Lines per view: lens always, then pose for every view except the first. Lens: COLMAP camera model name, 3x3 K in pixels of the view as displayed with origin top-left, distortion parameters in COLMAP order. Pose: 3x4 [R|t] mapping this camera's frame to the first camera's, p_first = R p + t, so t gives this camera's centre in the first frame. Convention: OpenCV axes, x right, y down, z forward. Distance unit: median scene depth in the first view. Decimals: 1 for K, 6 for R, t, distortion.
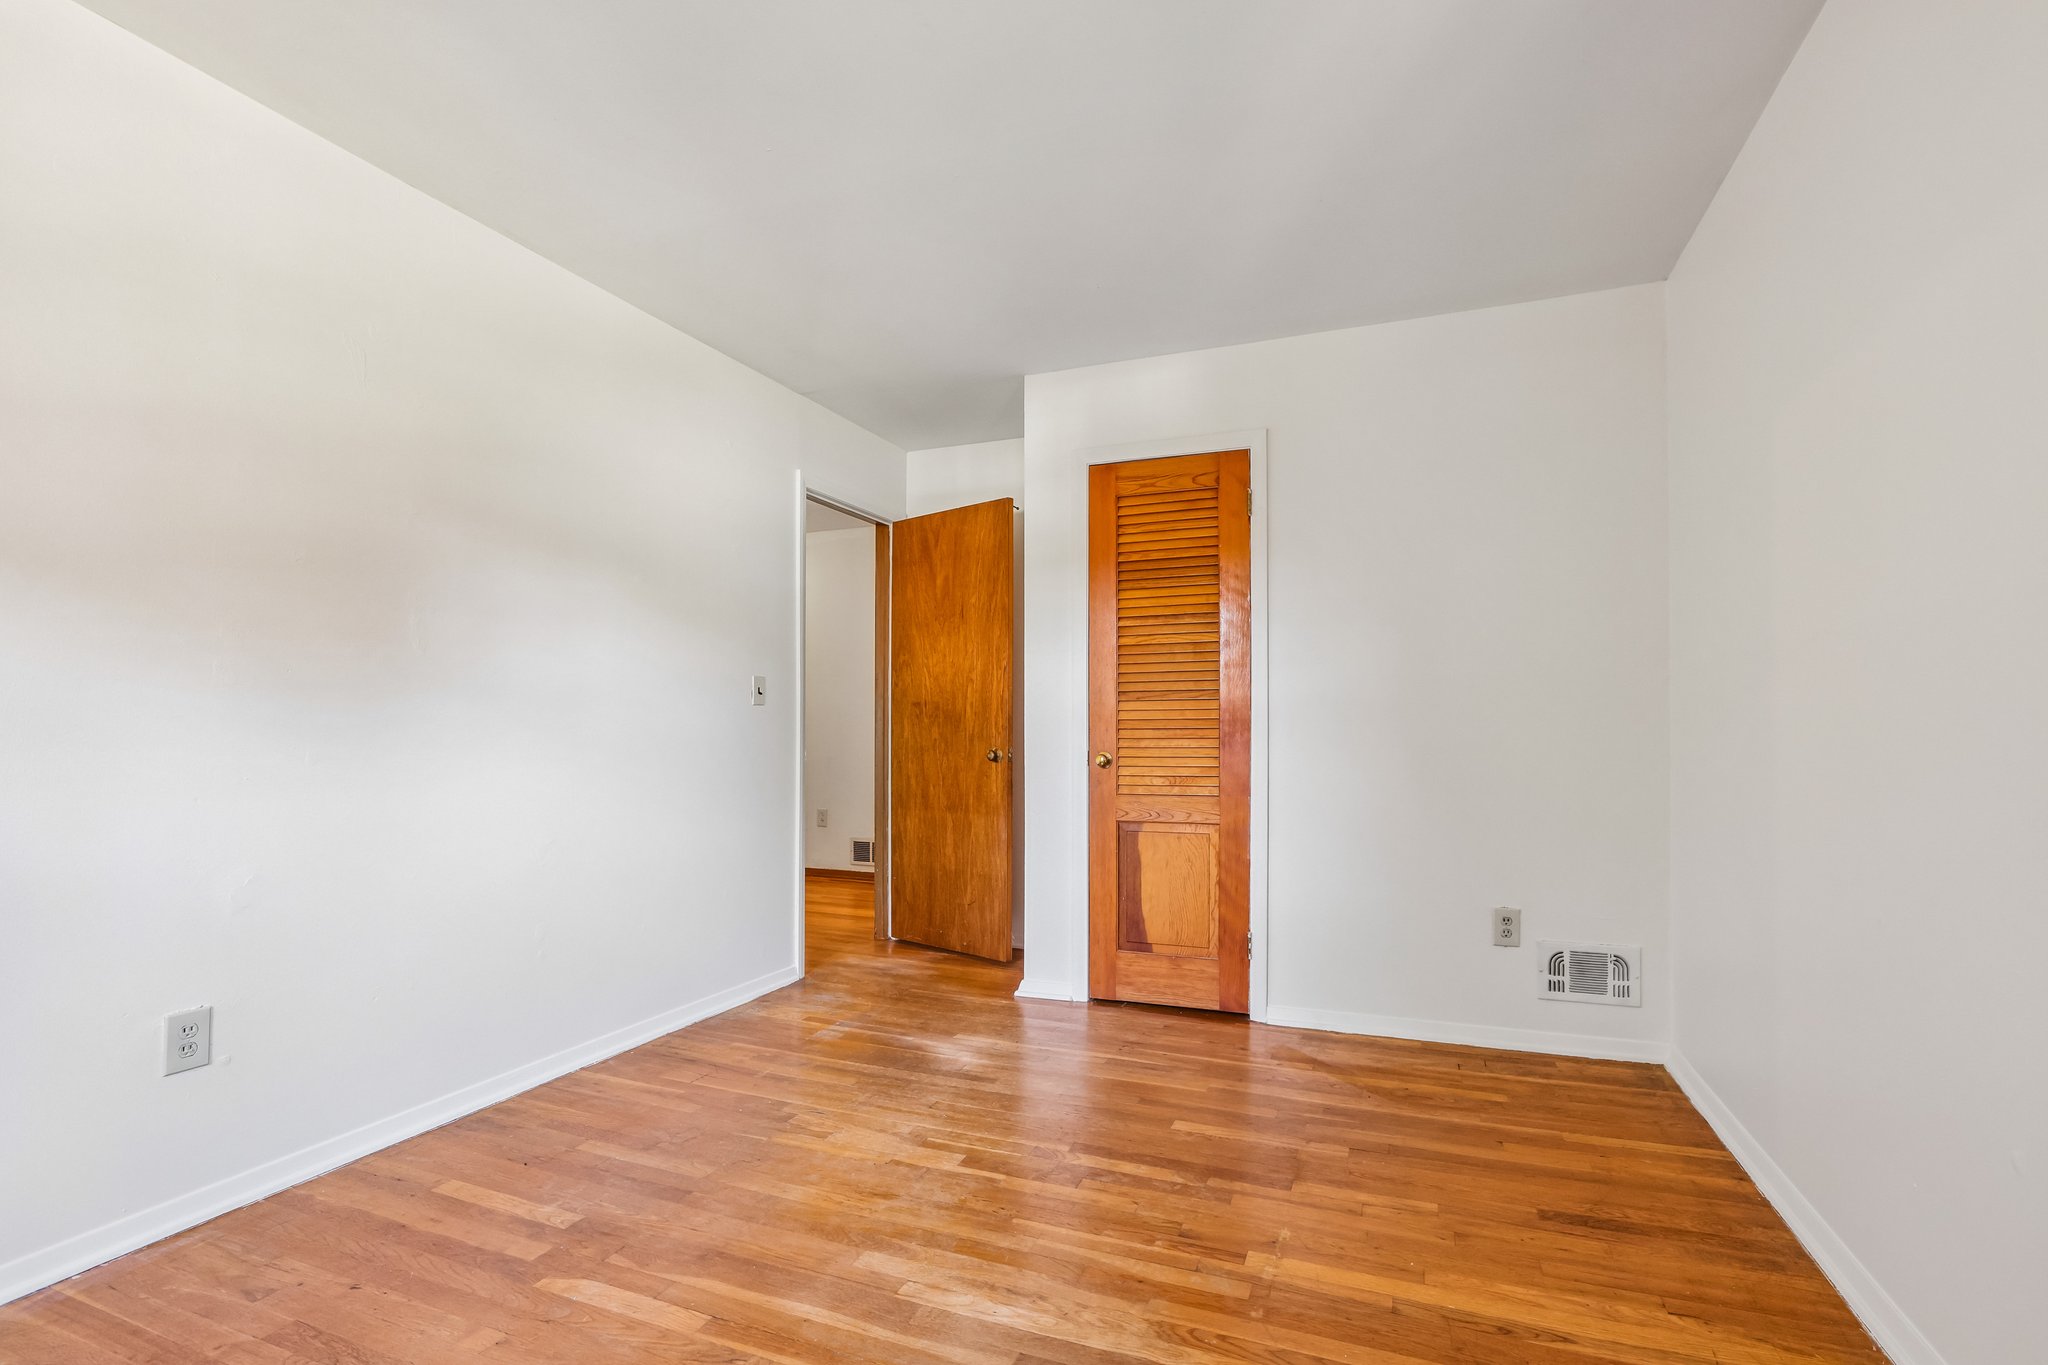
lens RADIAL K [[953.8, 0, 1029.0], [0, 953.8, 693.1], [0, 0, 1]] dist [-0.035508, 0.018030]
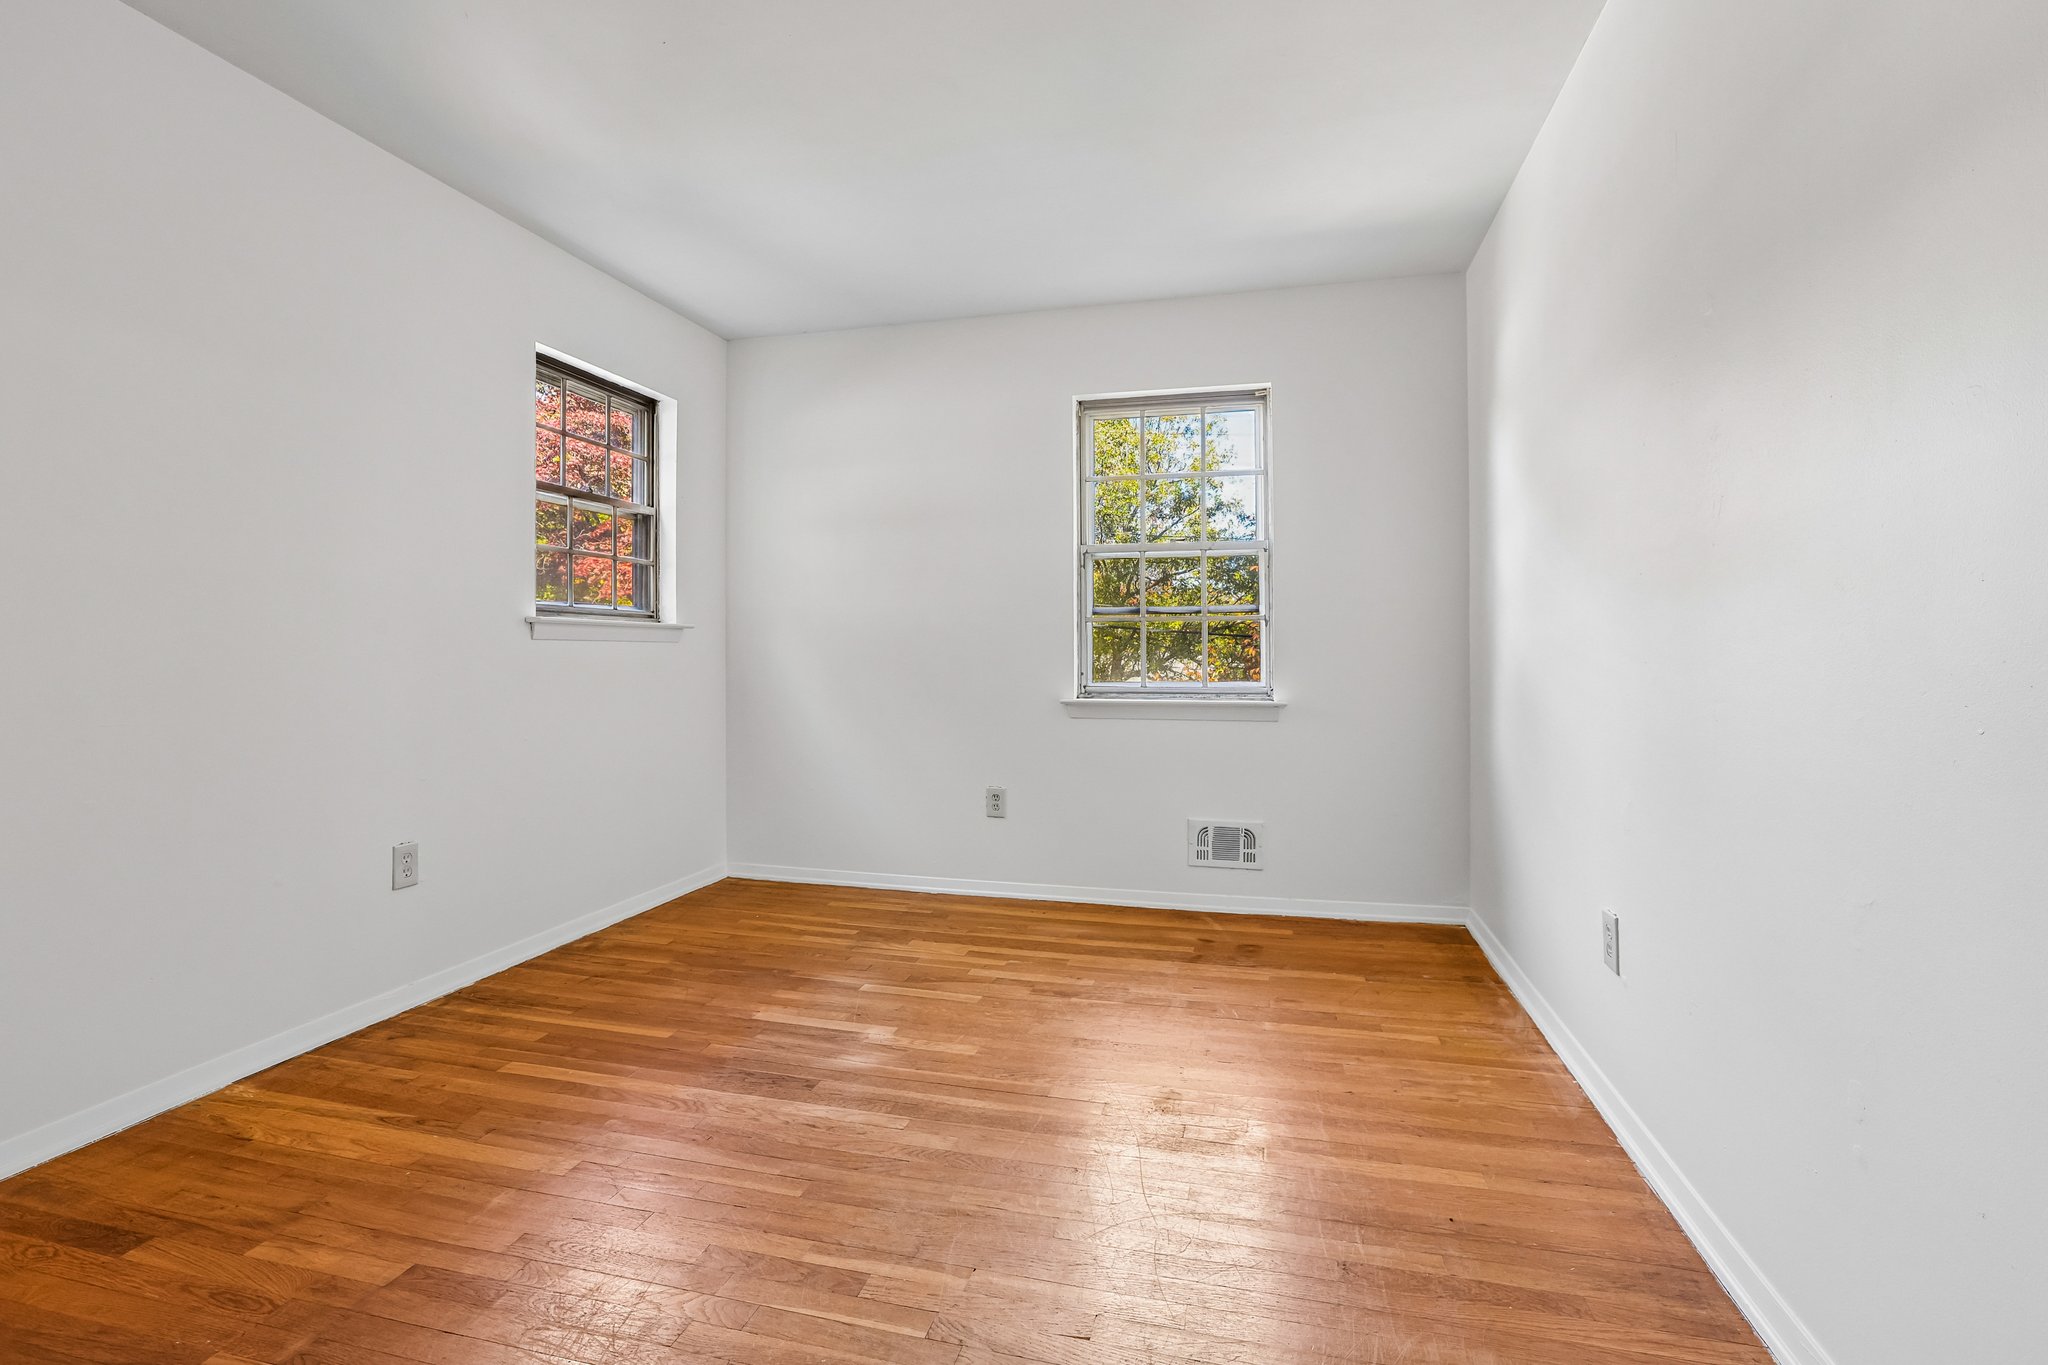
lens RADIAL K [[934.0, 0, 1025.4], [0, 934.0, 667.8], [0, 0, 1]] dist [-0.047168, 0.025853]
pose [[-0.990721, 0.004751, -0.135828, -0.116852], [0.008064, 0.999683, -0.023849, 0.086524], [0.135671, -0.024723, -0.990445, 1.993735]]
